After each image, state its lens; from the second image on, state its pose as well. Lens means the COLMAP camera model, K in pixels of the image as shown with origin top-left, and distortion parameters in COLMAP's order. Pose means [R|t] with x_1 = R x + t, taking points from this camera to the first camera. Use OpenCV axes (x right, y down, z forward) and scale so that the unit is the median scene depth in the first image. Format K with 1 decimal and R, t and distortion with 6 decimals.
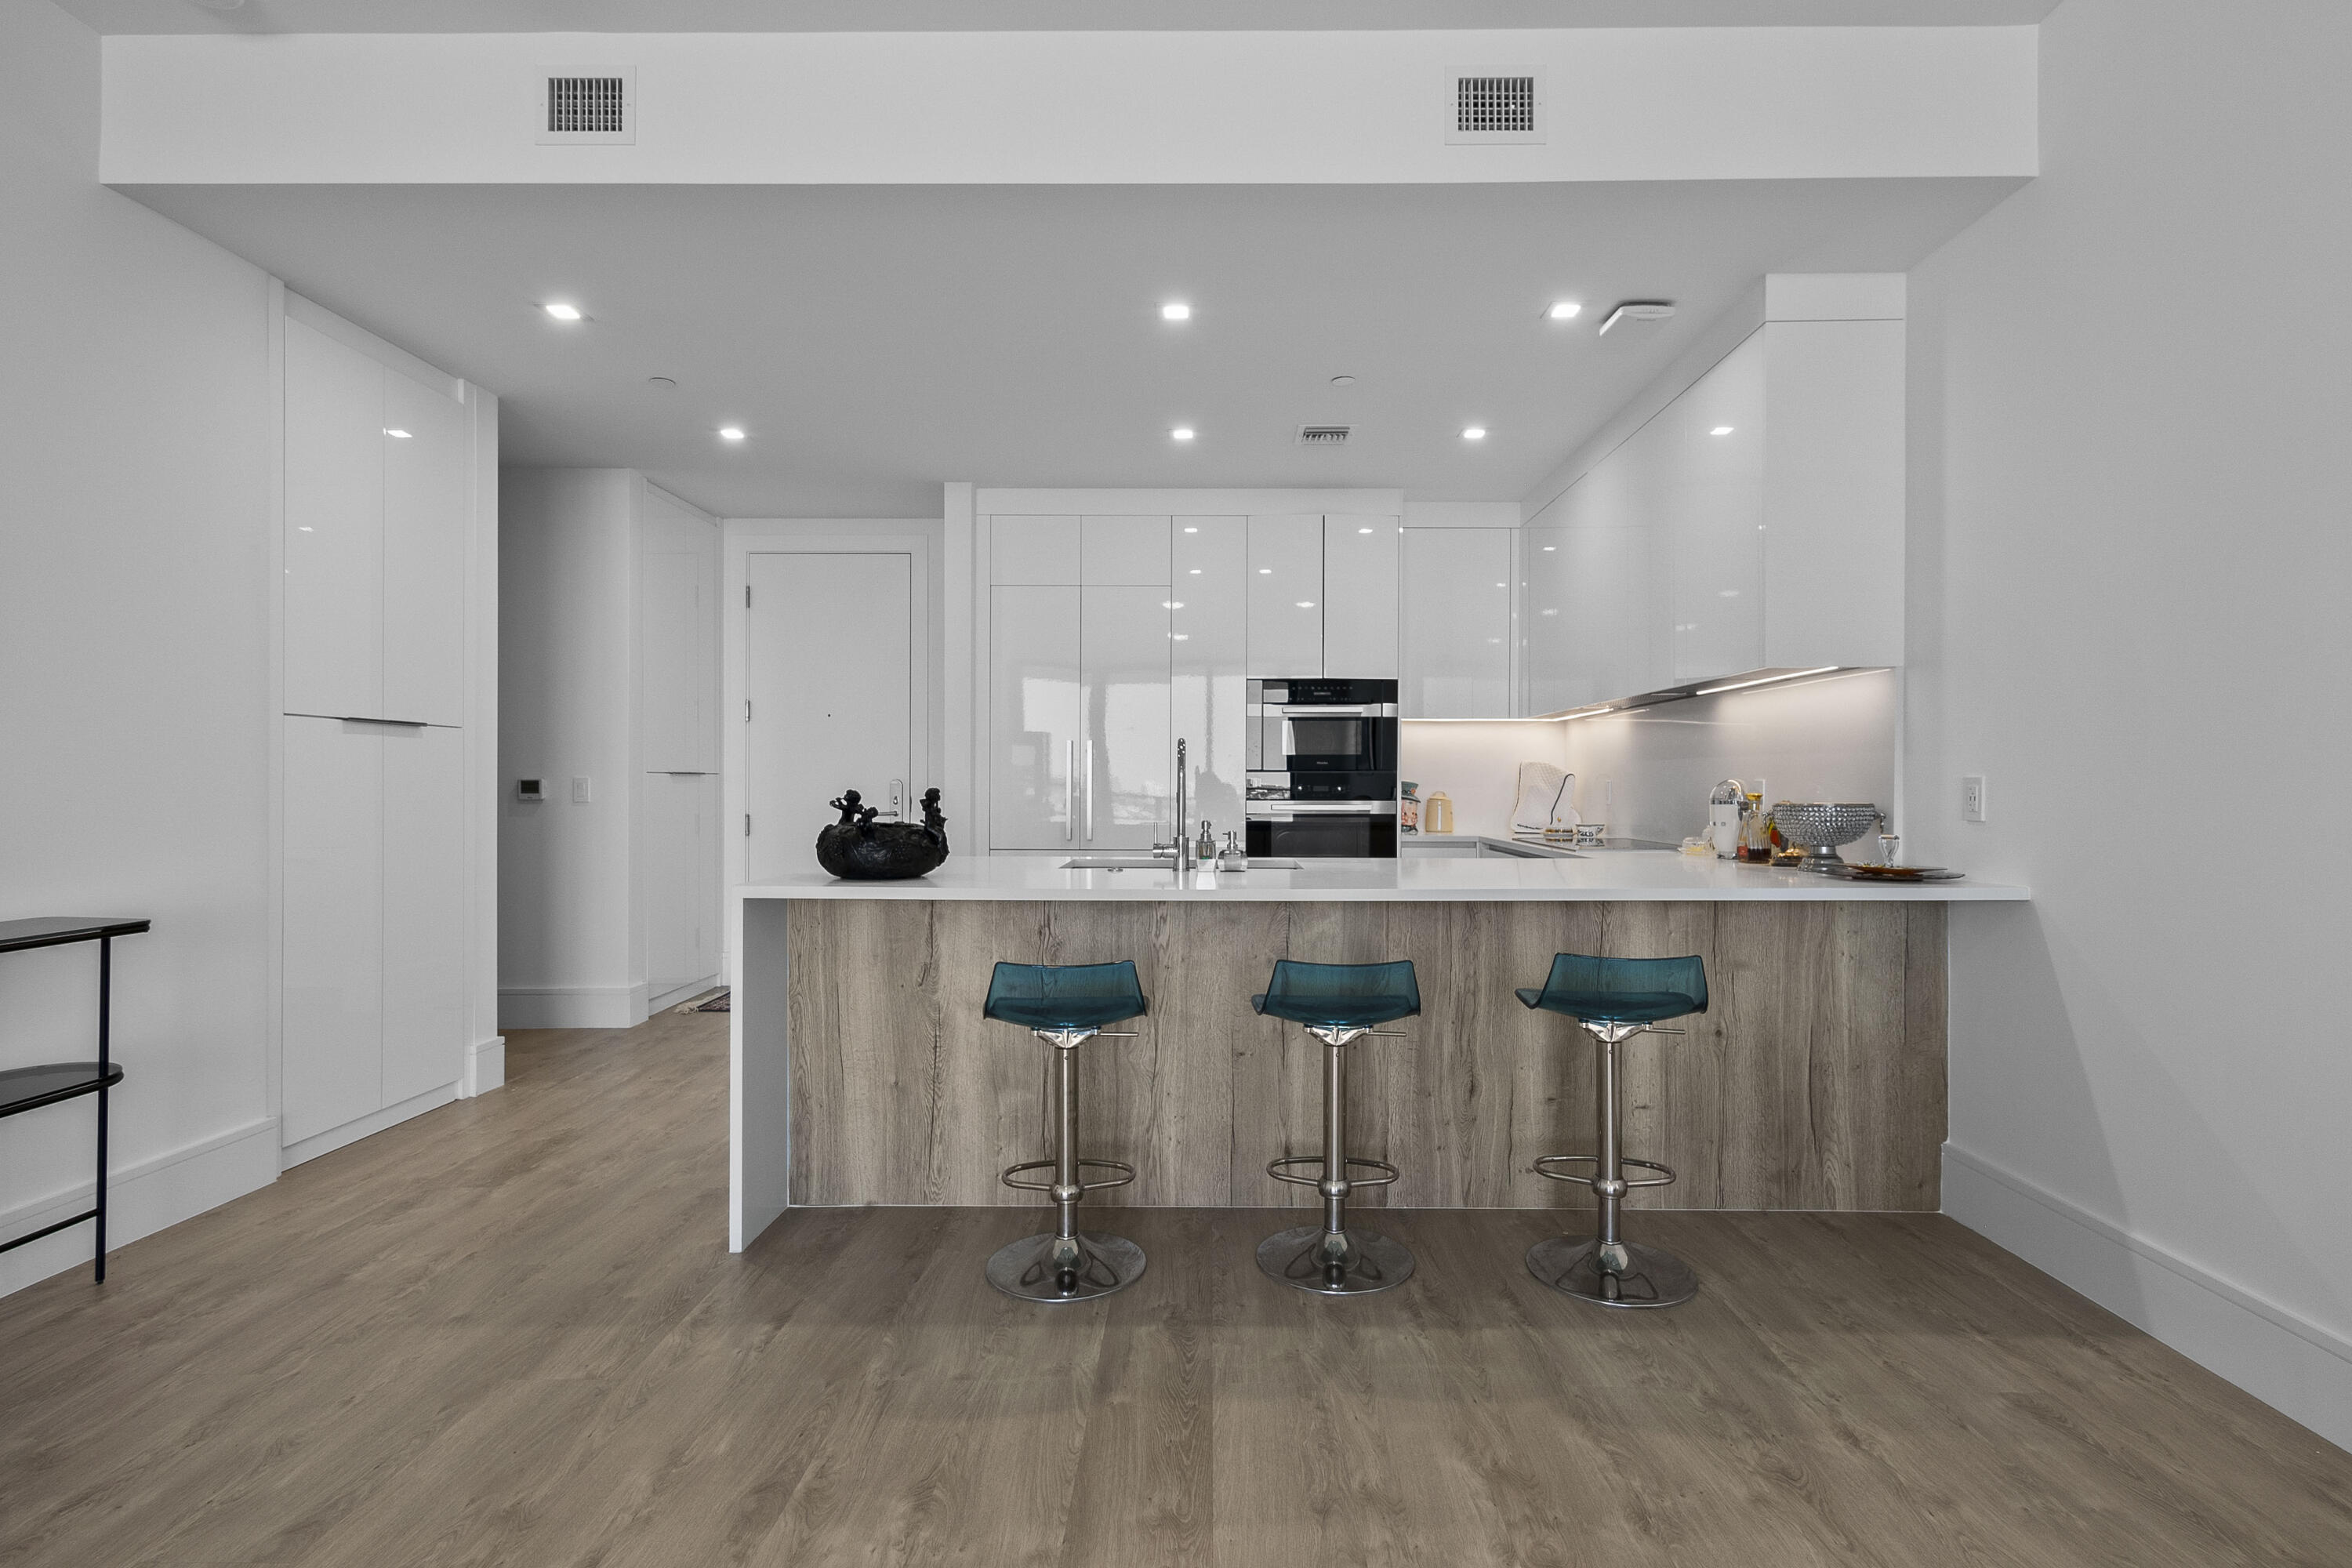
lens RADIAL K [[1083.9, 0, 1194.6], [0, 1083.9, 778.0], [0, 0, 1]] dist [0.004451, -0.000100]
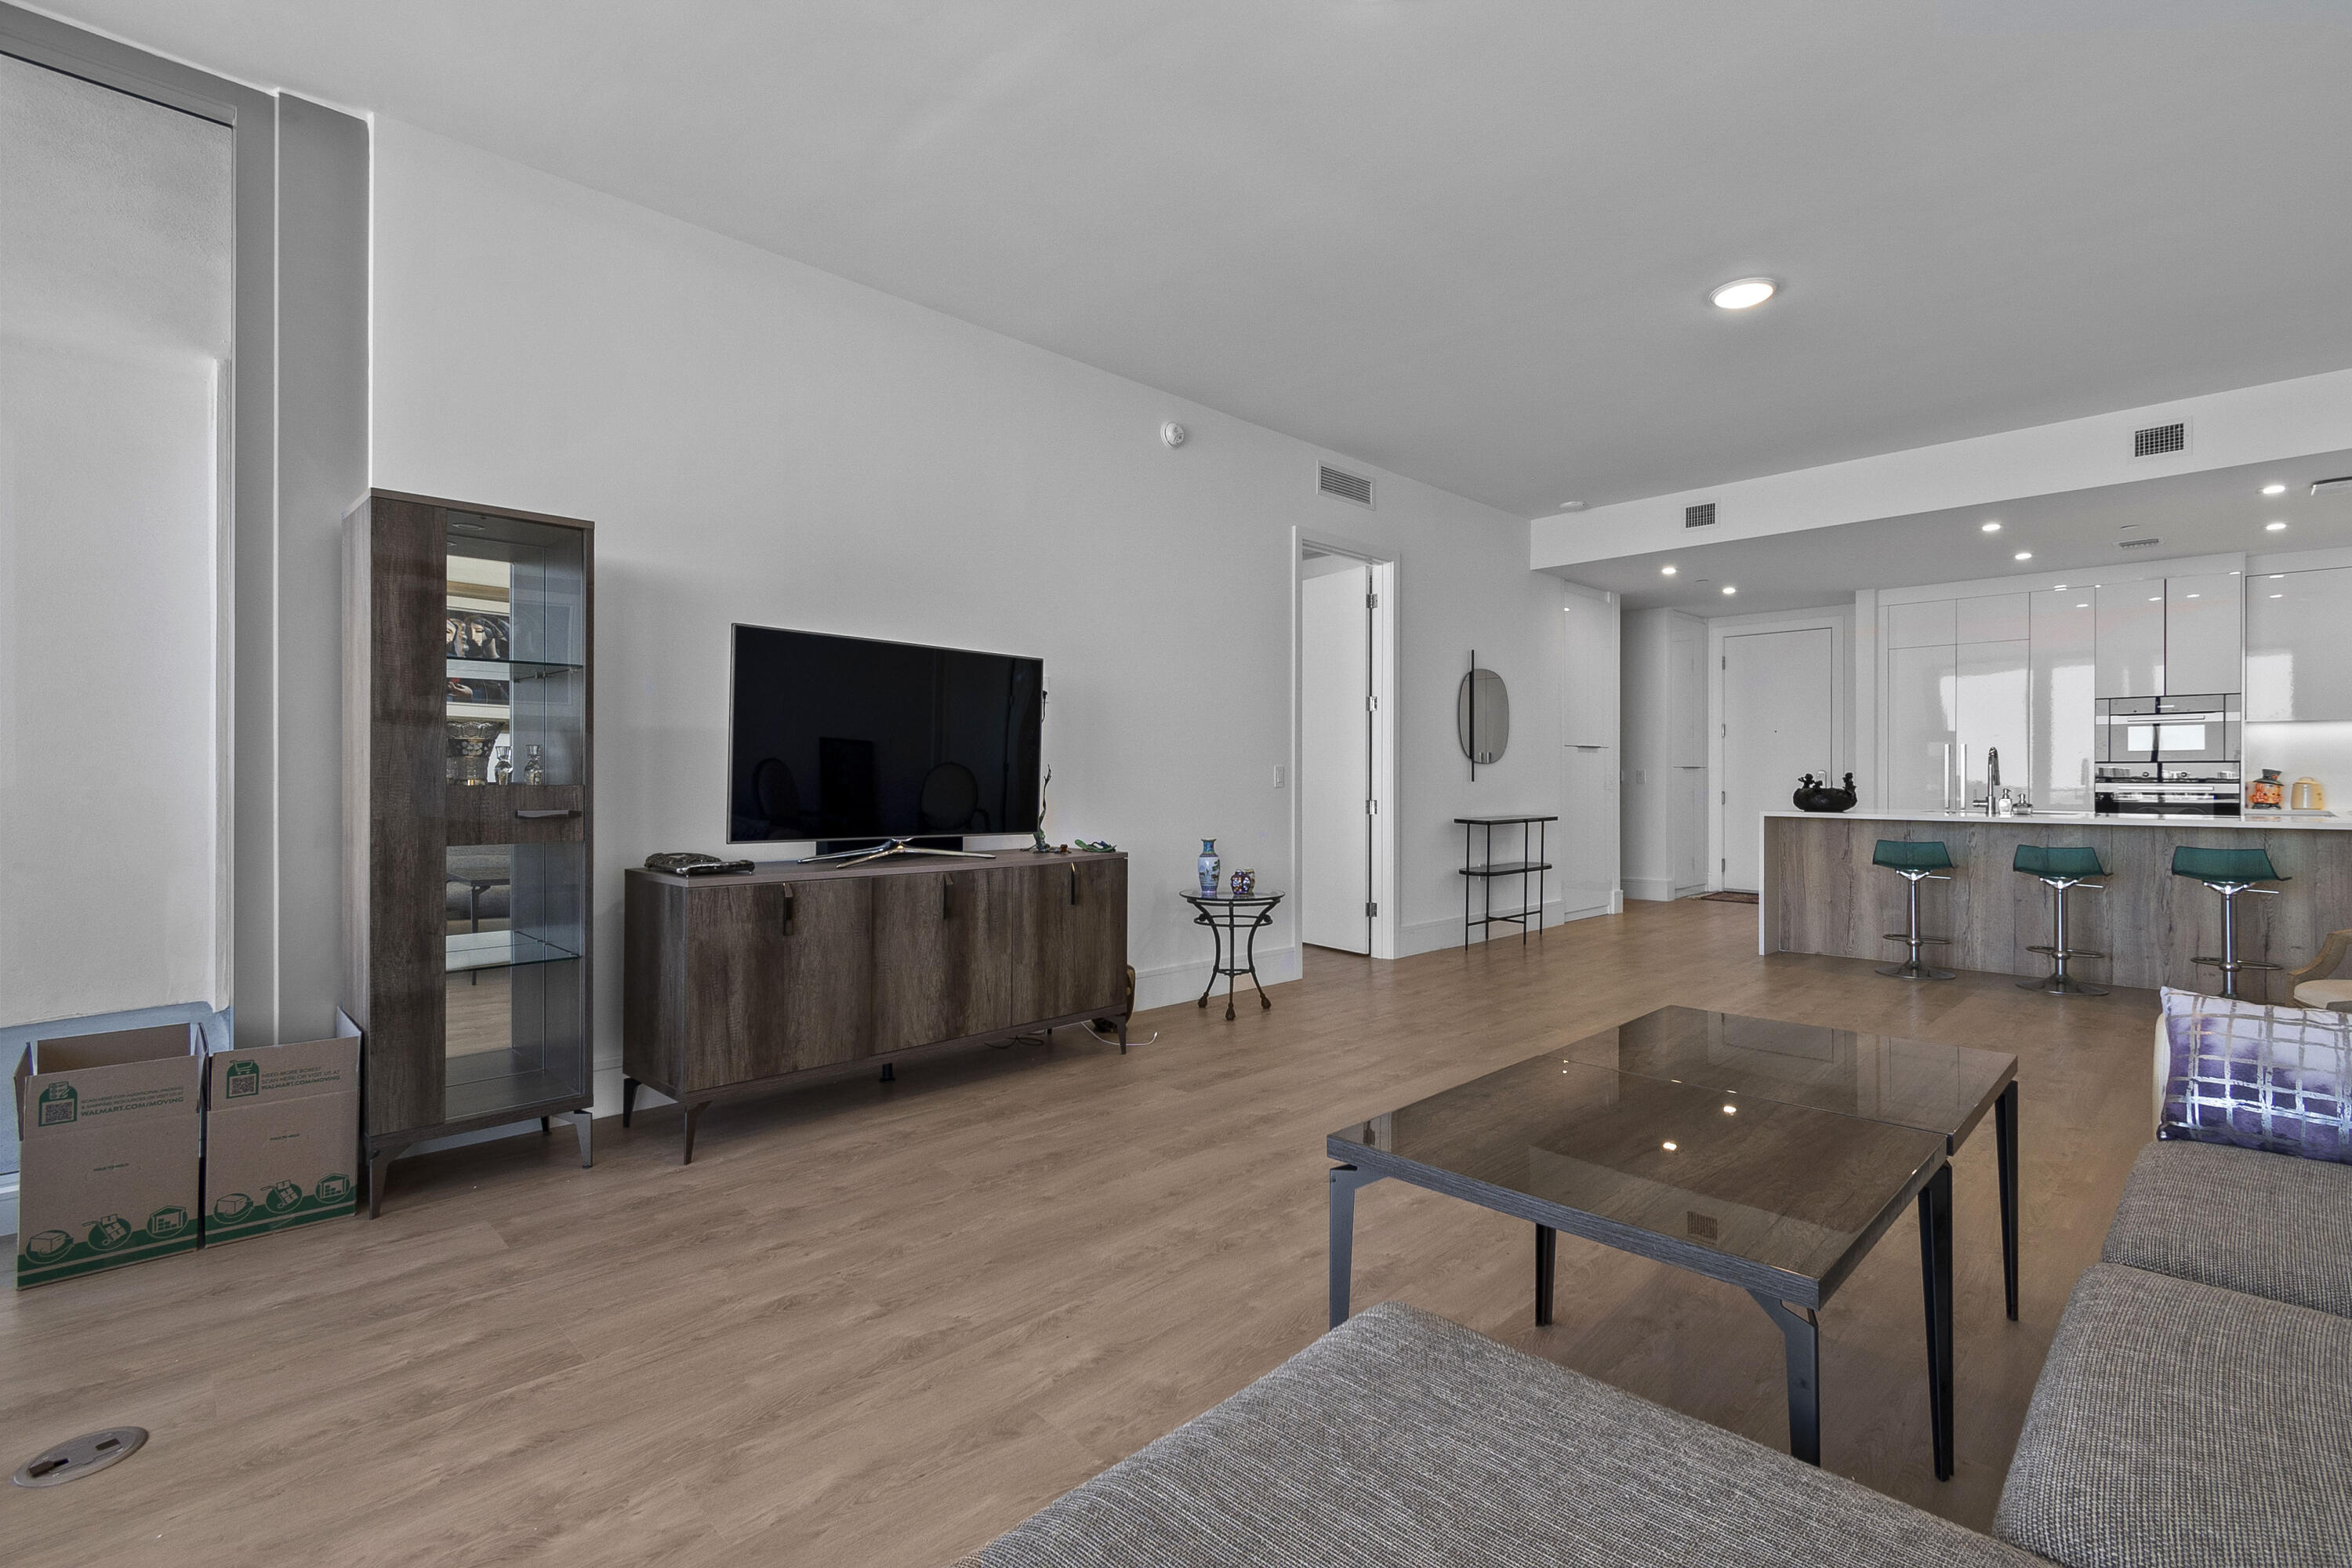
lens RADIAL K [[1083.9, 0, 1194.6], [0, 1083.9, 778.0], [0, 0, 1]] dist [0.004451, -0.000100]
pose [[0.713531, -0.000837, -0.700623, 0.371628], [0.004508, 0.999984, 0.003396, 0.006703], [0.700609, -0.005581, 0.713523, -1.574152]]
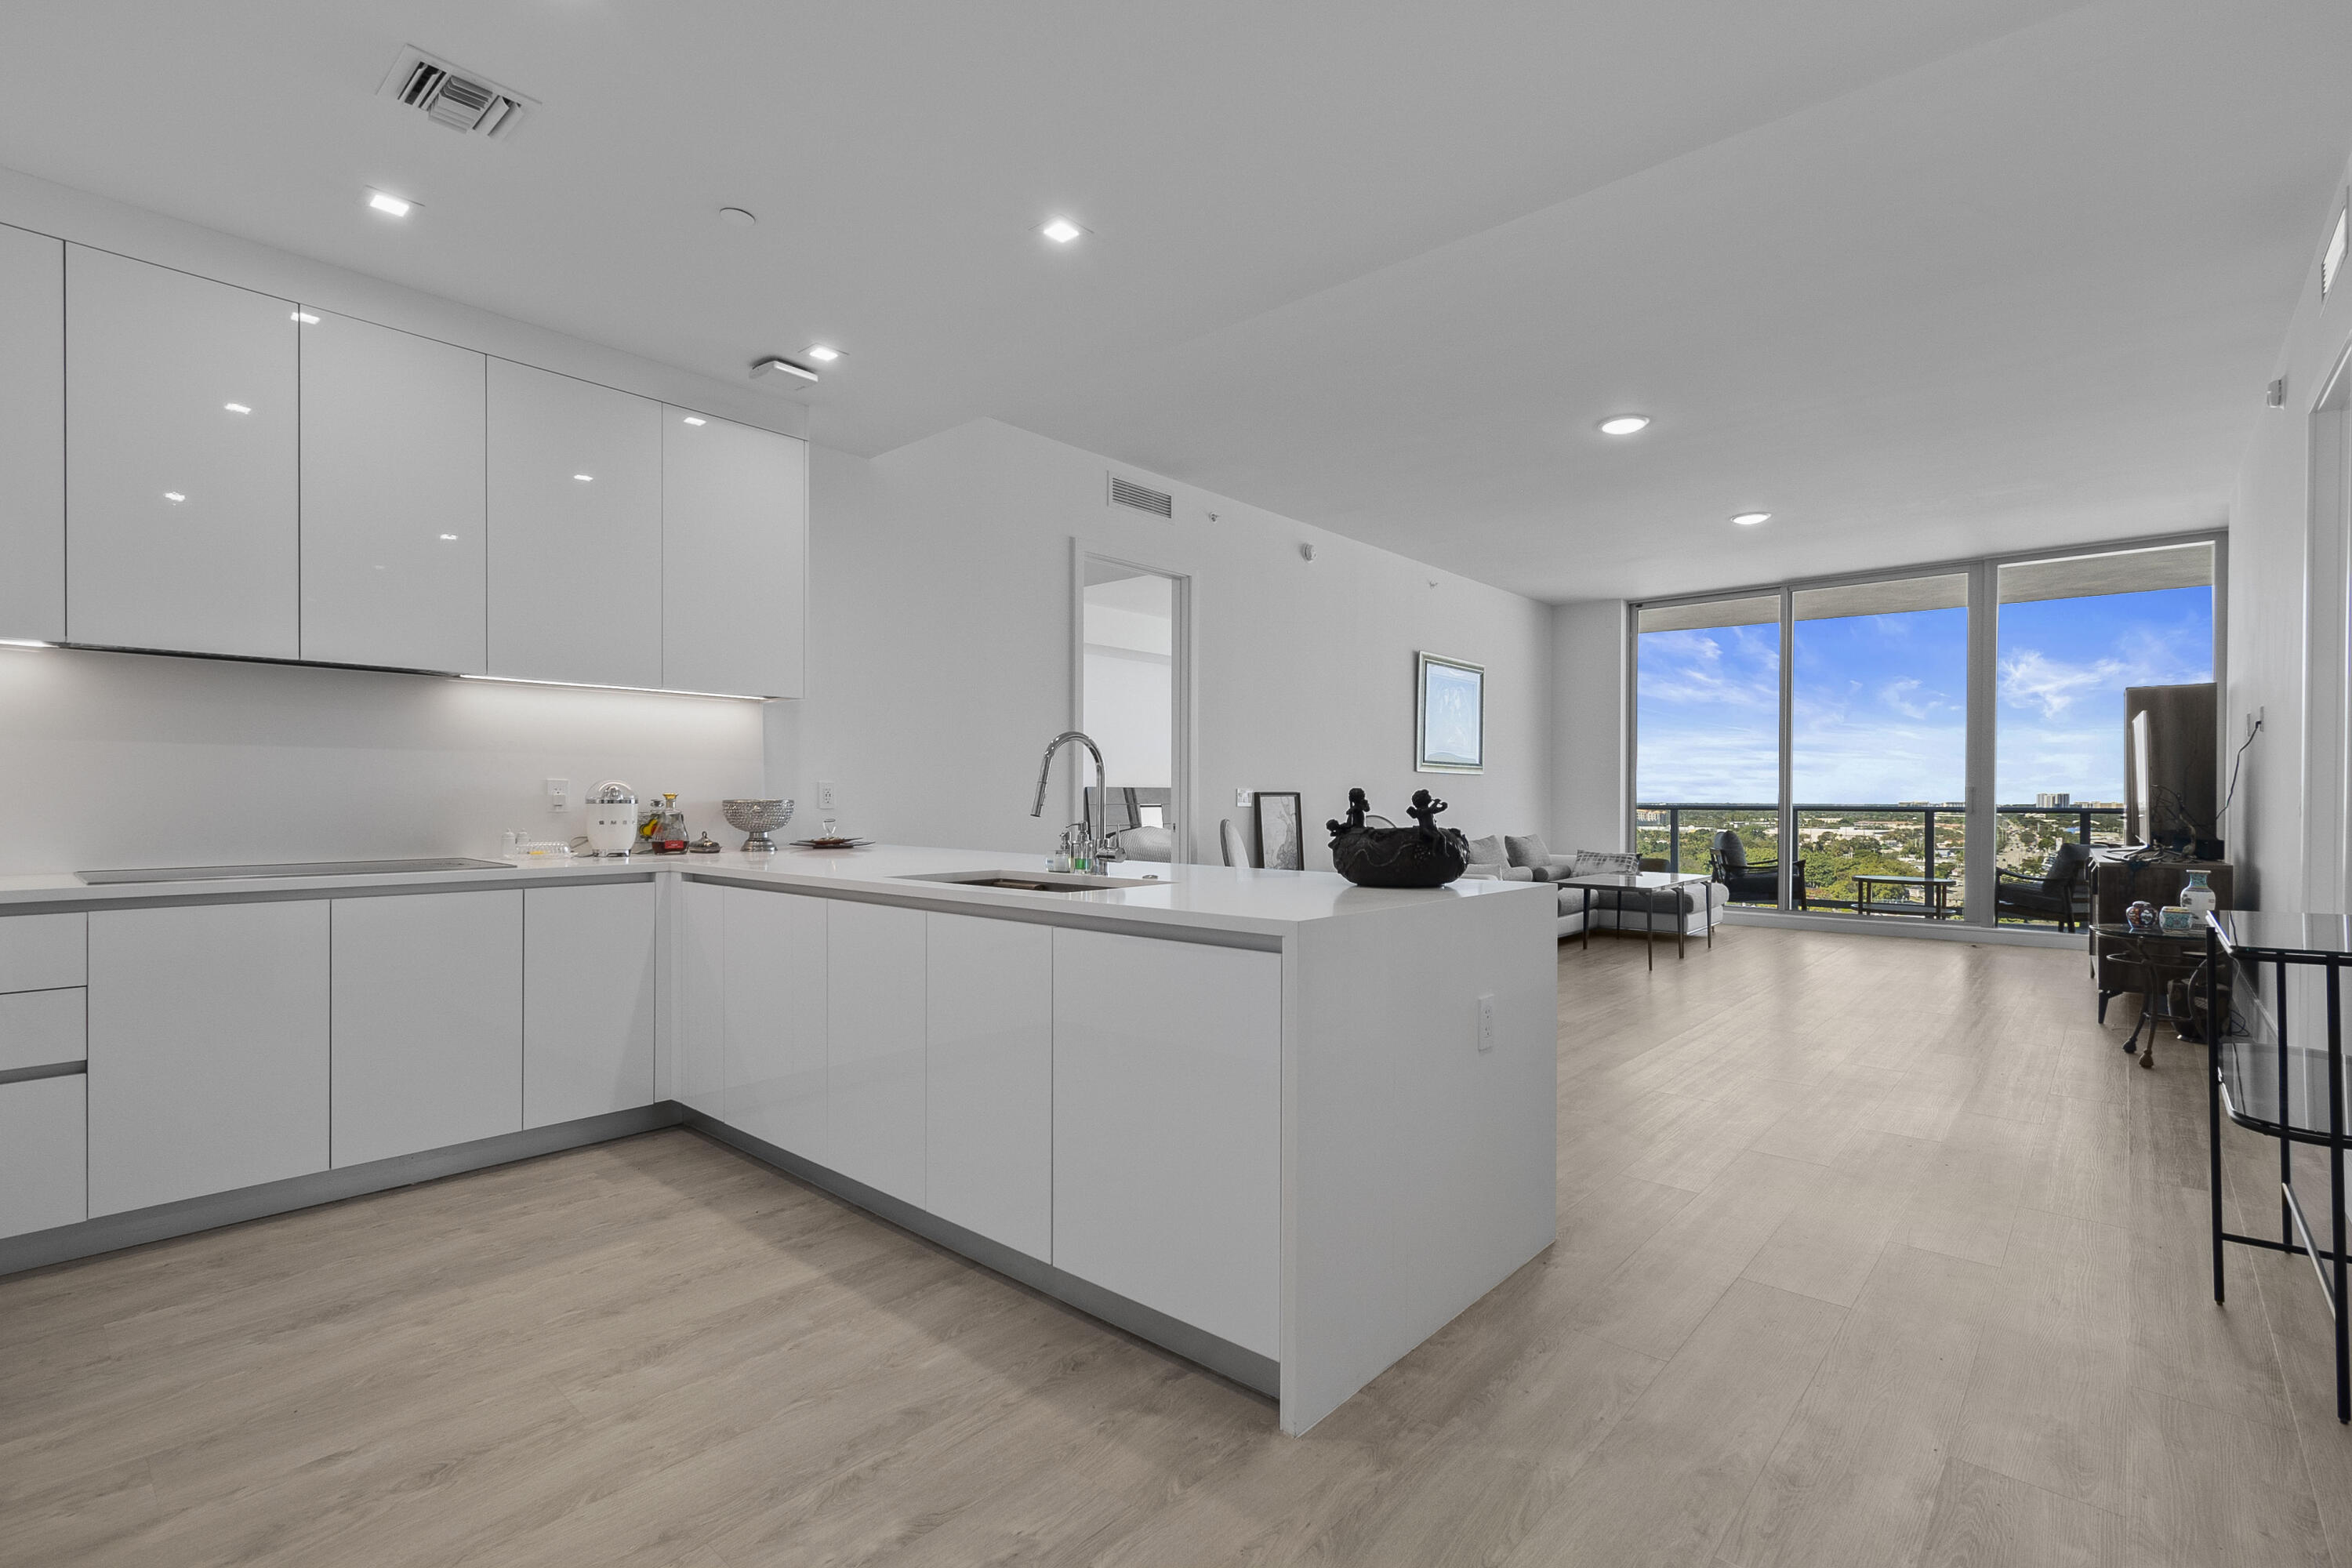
lens RADIAL K [[1069.6, 0, 1187.4], [0, 1069.6, 803.4], [0, 0, 1]] dist [0.002461, 0.000095]
pose [[-0.750903, -0.008391, 0.660359, -0.751977], [-0.008647, 0.999958, 0.002873, 0.021005], [-0.660356, -0.003553, -0.750944, 1.799233]]
